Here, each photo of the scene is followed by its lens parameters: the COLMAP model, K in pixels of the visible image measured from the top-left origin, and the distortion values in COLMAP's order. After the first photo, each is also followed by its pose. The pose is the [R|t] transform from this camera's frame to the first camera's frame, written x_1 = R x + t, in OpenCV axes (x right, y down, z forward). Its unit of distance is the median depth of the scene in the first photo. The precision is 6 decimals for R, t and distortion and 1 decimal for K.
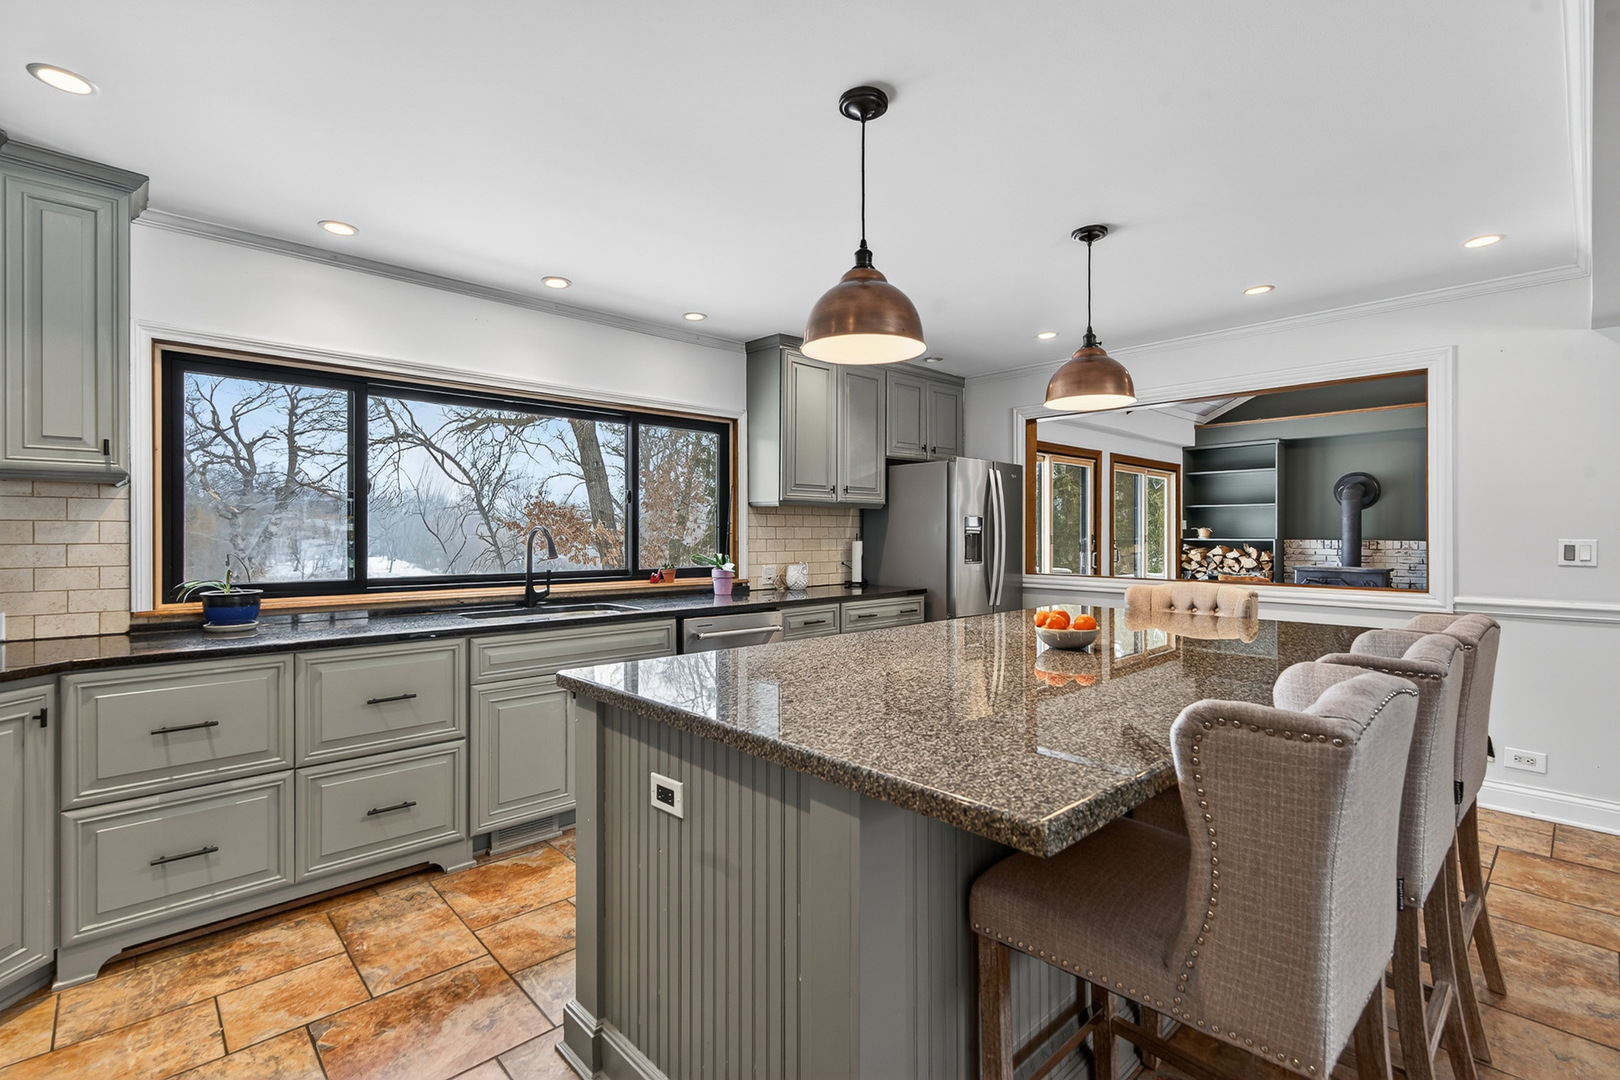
lens RADIAL K [[730.9, 0, 809.1], [0, 730.9, 537.0], [0, 0, 1]] dist [0.002947, -0.000079]
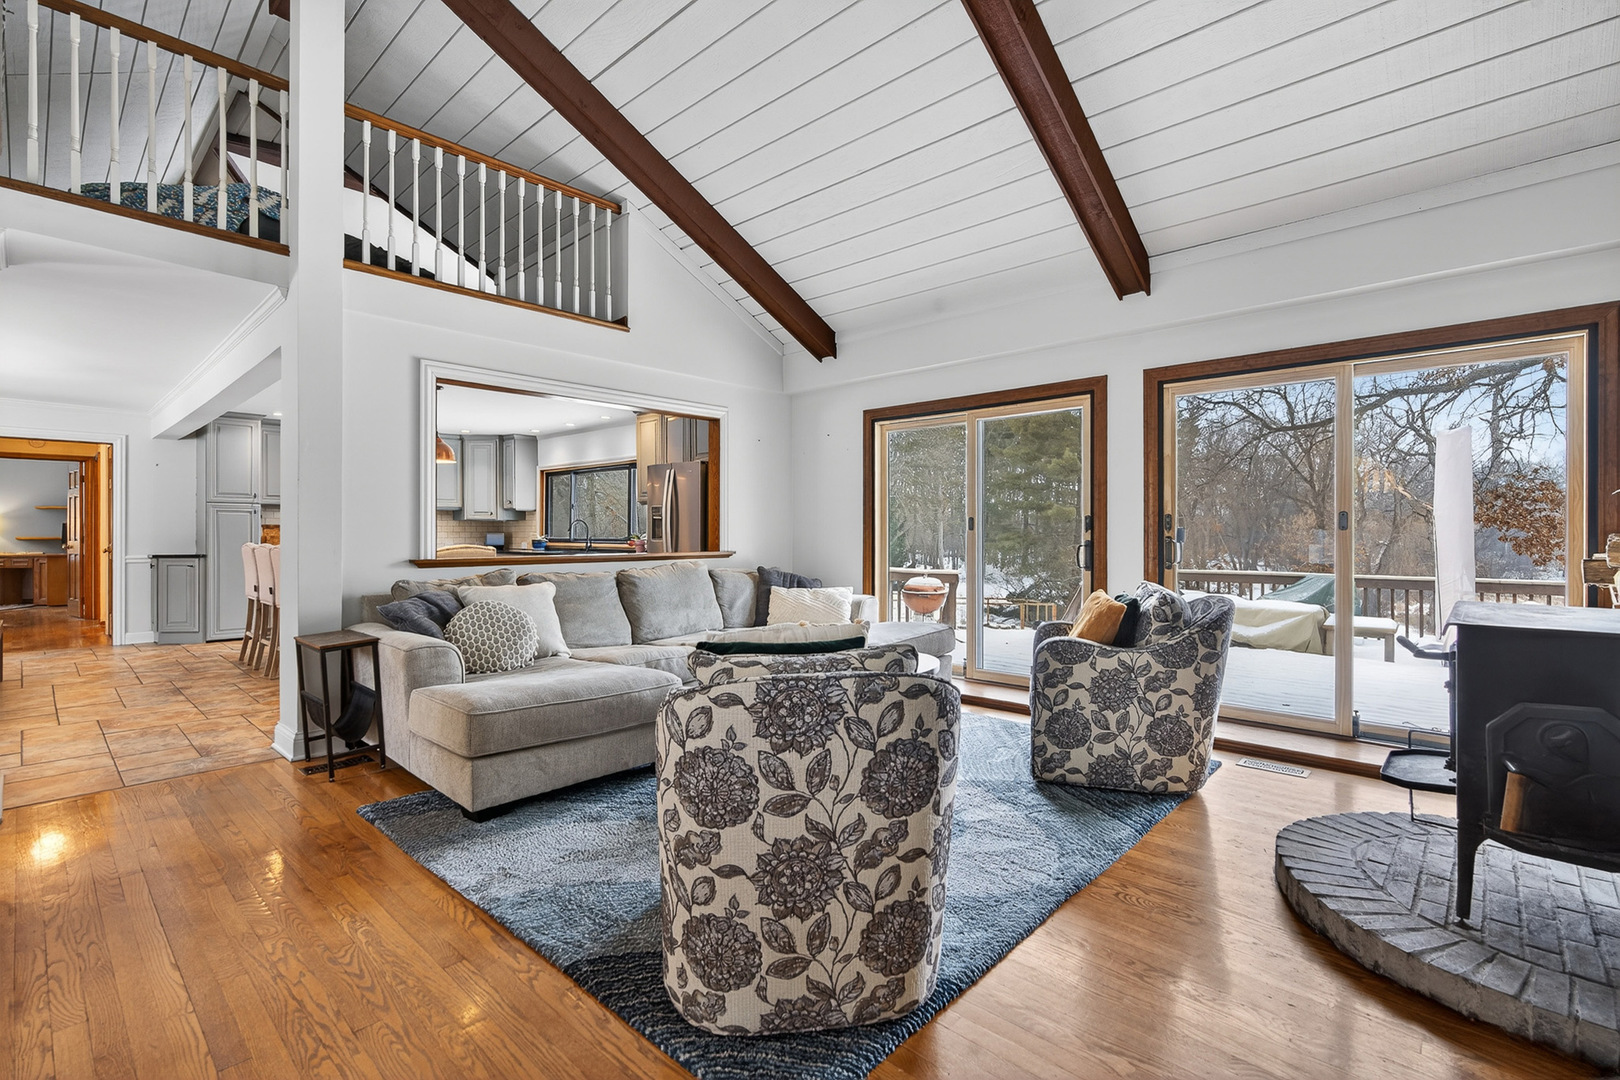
lens RADIAL K [[730.9, 0, 813.3], [0, 730.9, 534.9], [0, 0, 1]] dist [0.002947, -0.000079]
pose [[0.074214, 0.001776, -0.997241, 2.988529], [-0.004747, 0.999988, 0.001427, 0.043641], [0.997231, 0.004628, 0.074222, 2.173148]]
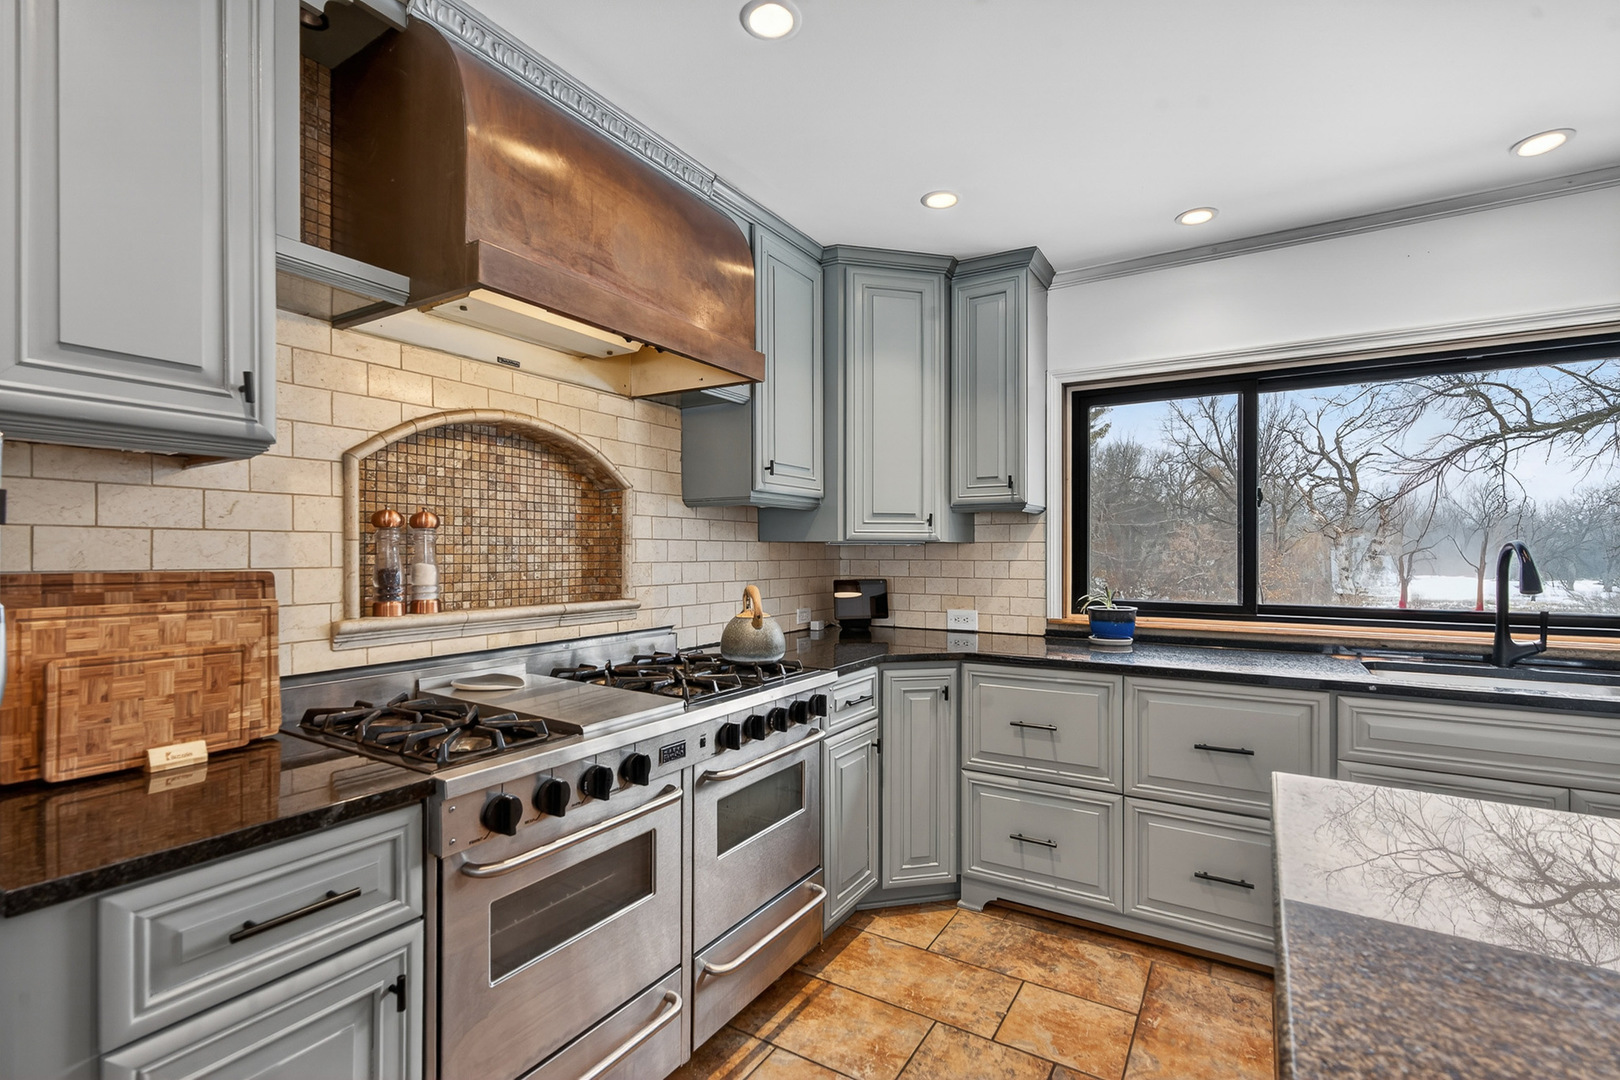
lens RADIAL K [[730.9, 0, 812.8], [0, 730.9, 553.8], [0, 0, 1]] dist [0.002947, -0.000079]
pose [[0.260901, 0.001573, -0.965364, 0.116933], [-0.005259, 0.999986, 0.000208, -0.000738], [0.965351, 0.005022, 0.260906, 0.326856]]
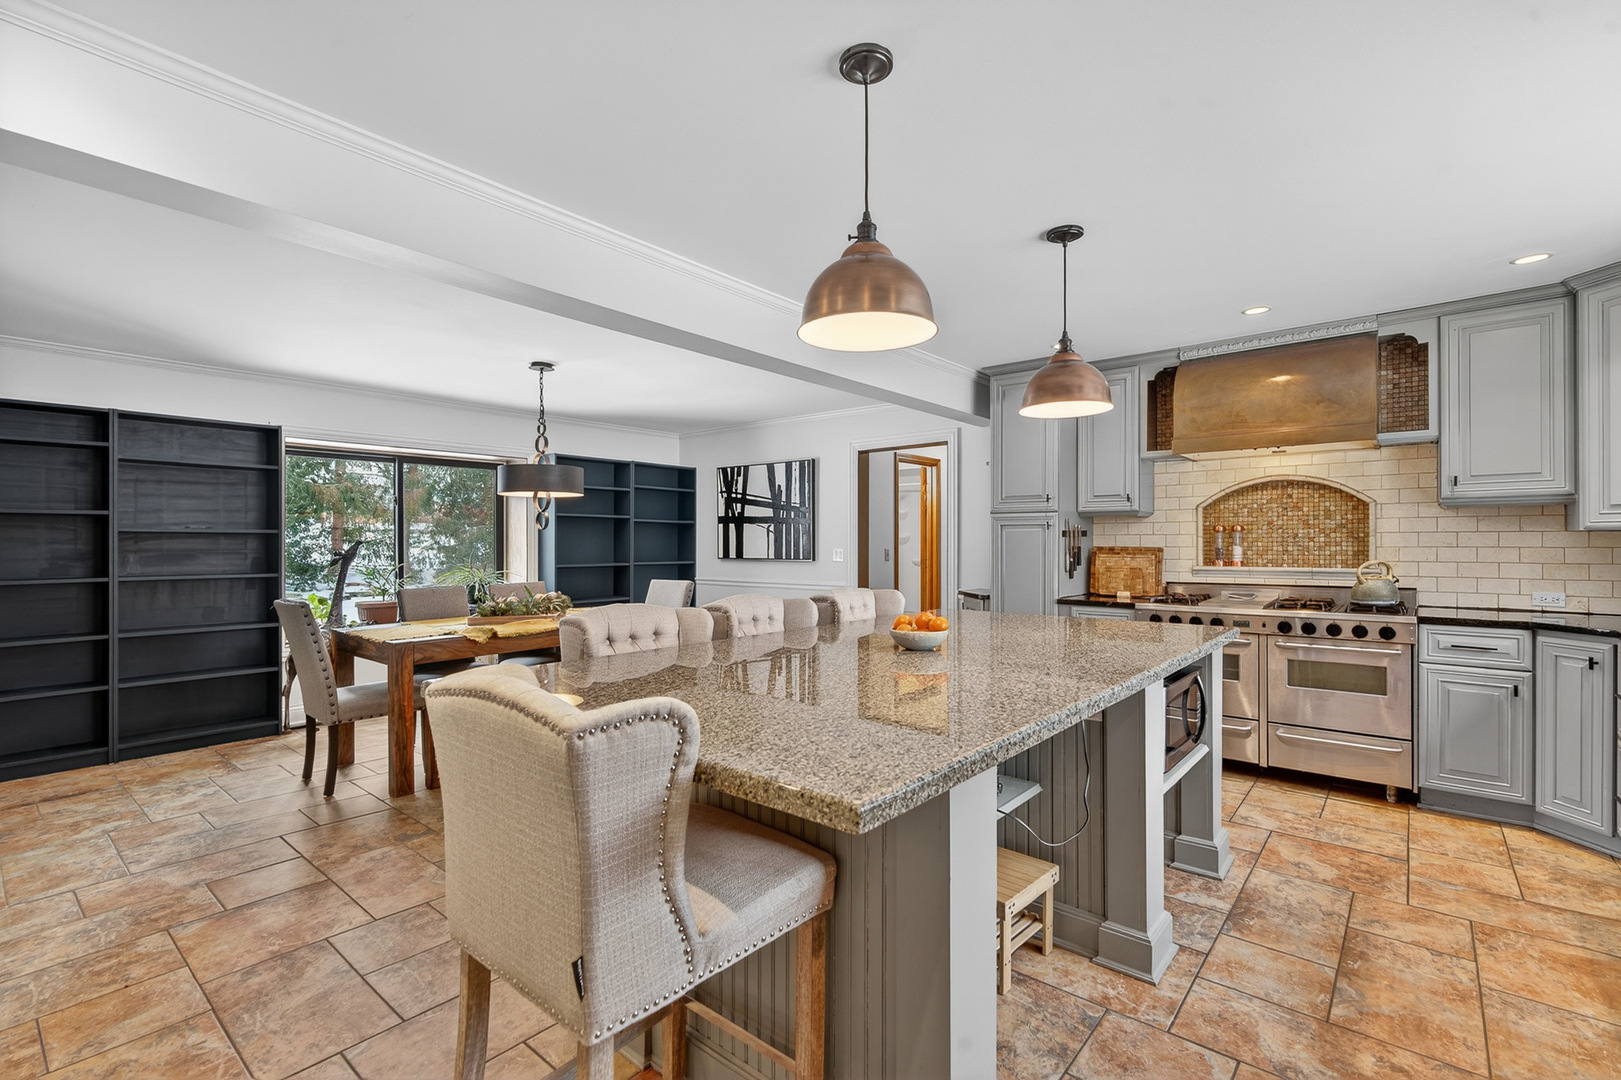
lens RADIAL K [[731.4, 0, 810.2], [0, 731.4, 542.3], [0, 0, 1]] dist [0.002947, -0.000079]
pose [[-0.992017, 0.001457, -0.126095, 0.552359], [0.001110, 0.999995, 0.002821, -0.003769], [0.126099, 0.002659, -0.992014, 1.750226]]
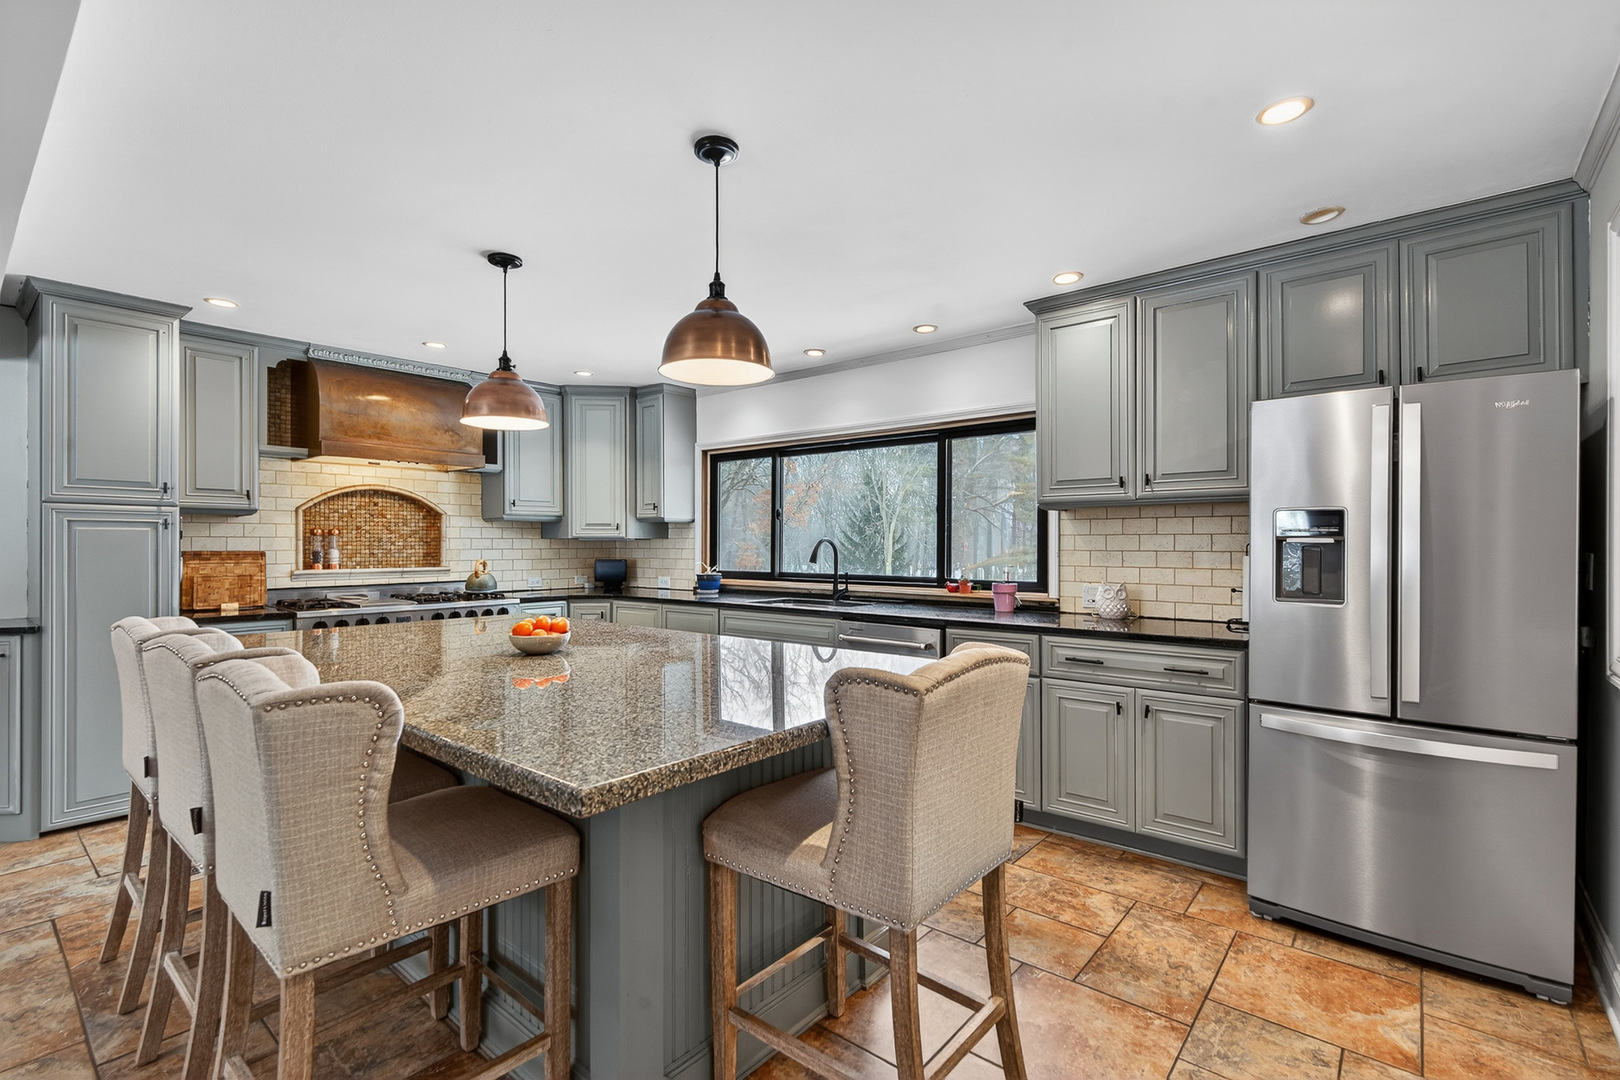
lens RADIAL K [[730.9, 0, 813.0], [0, 730.9, 543.0], [0, 0, 1]] dist [0.002947, -0.000079]
pose [[0.126927, -0.001512, -0.991911, 1.249945], [-0.004157, 0.999989, -0.002056, -0.005150], [0.991903, 0.004384, 0.126920, 1.083336]]
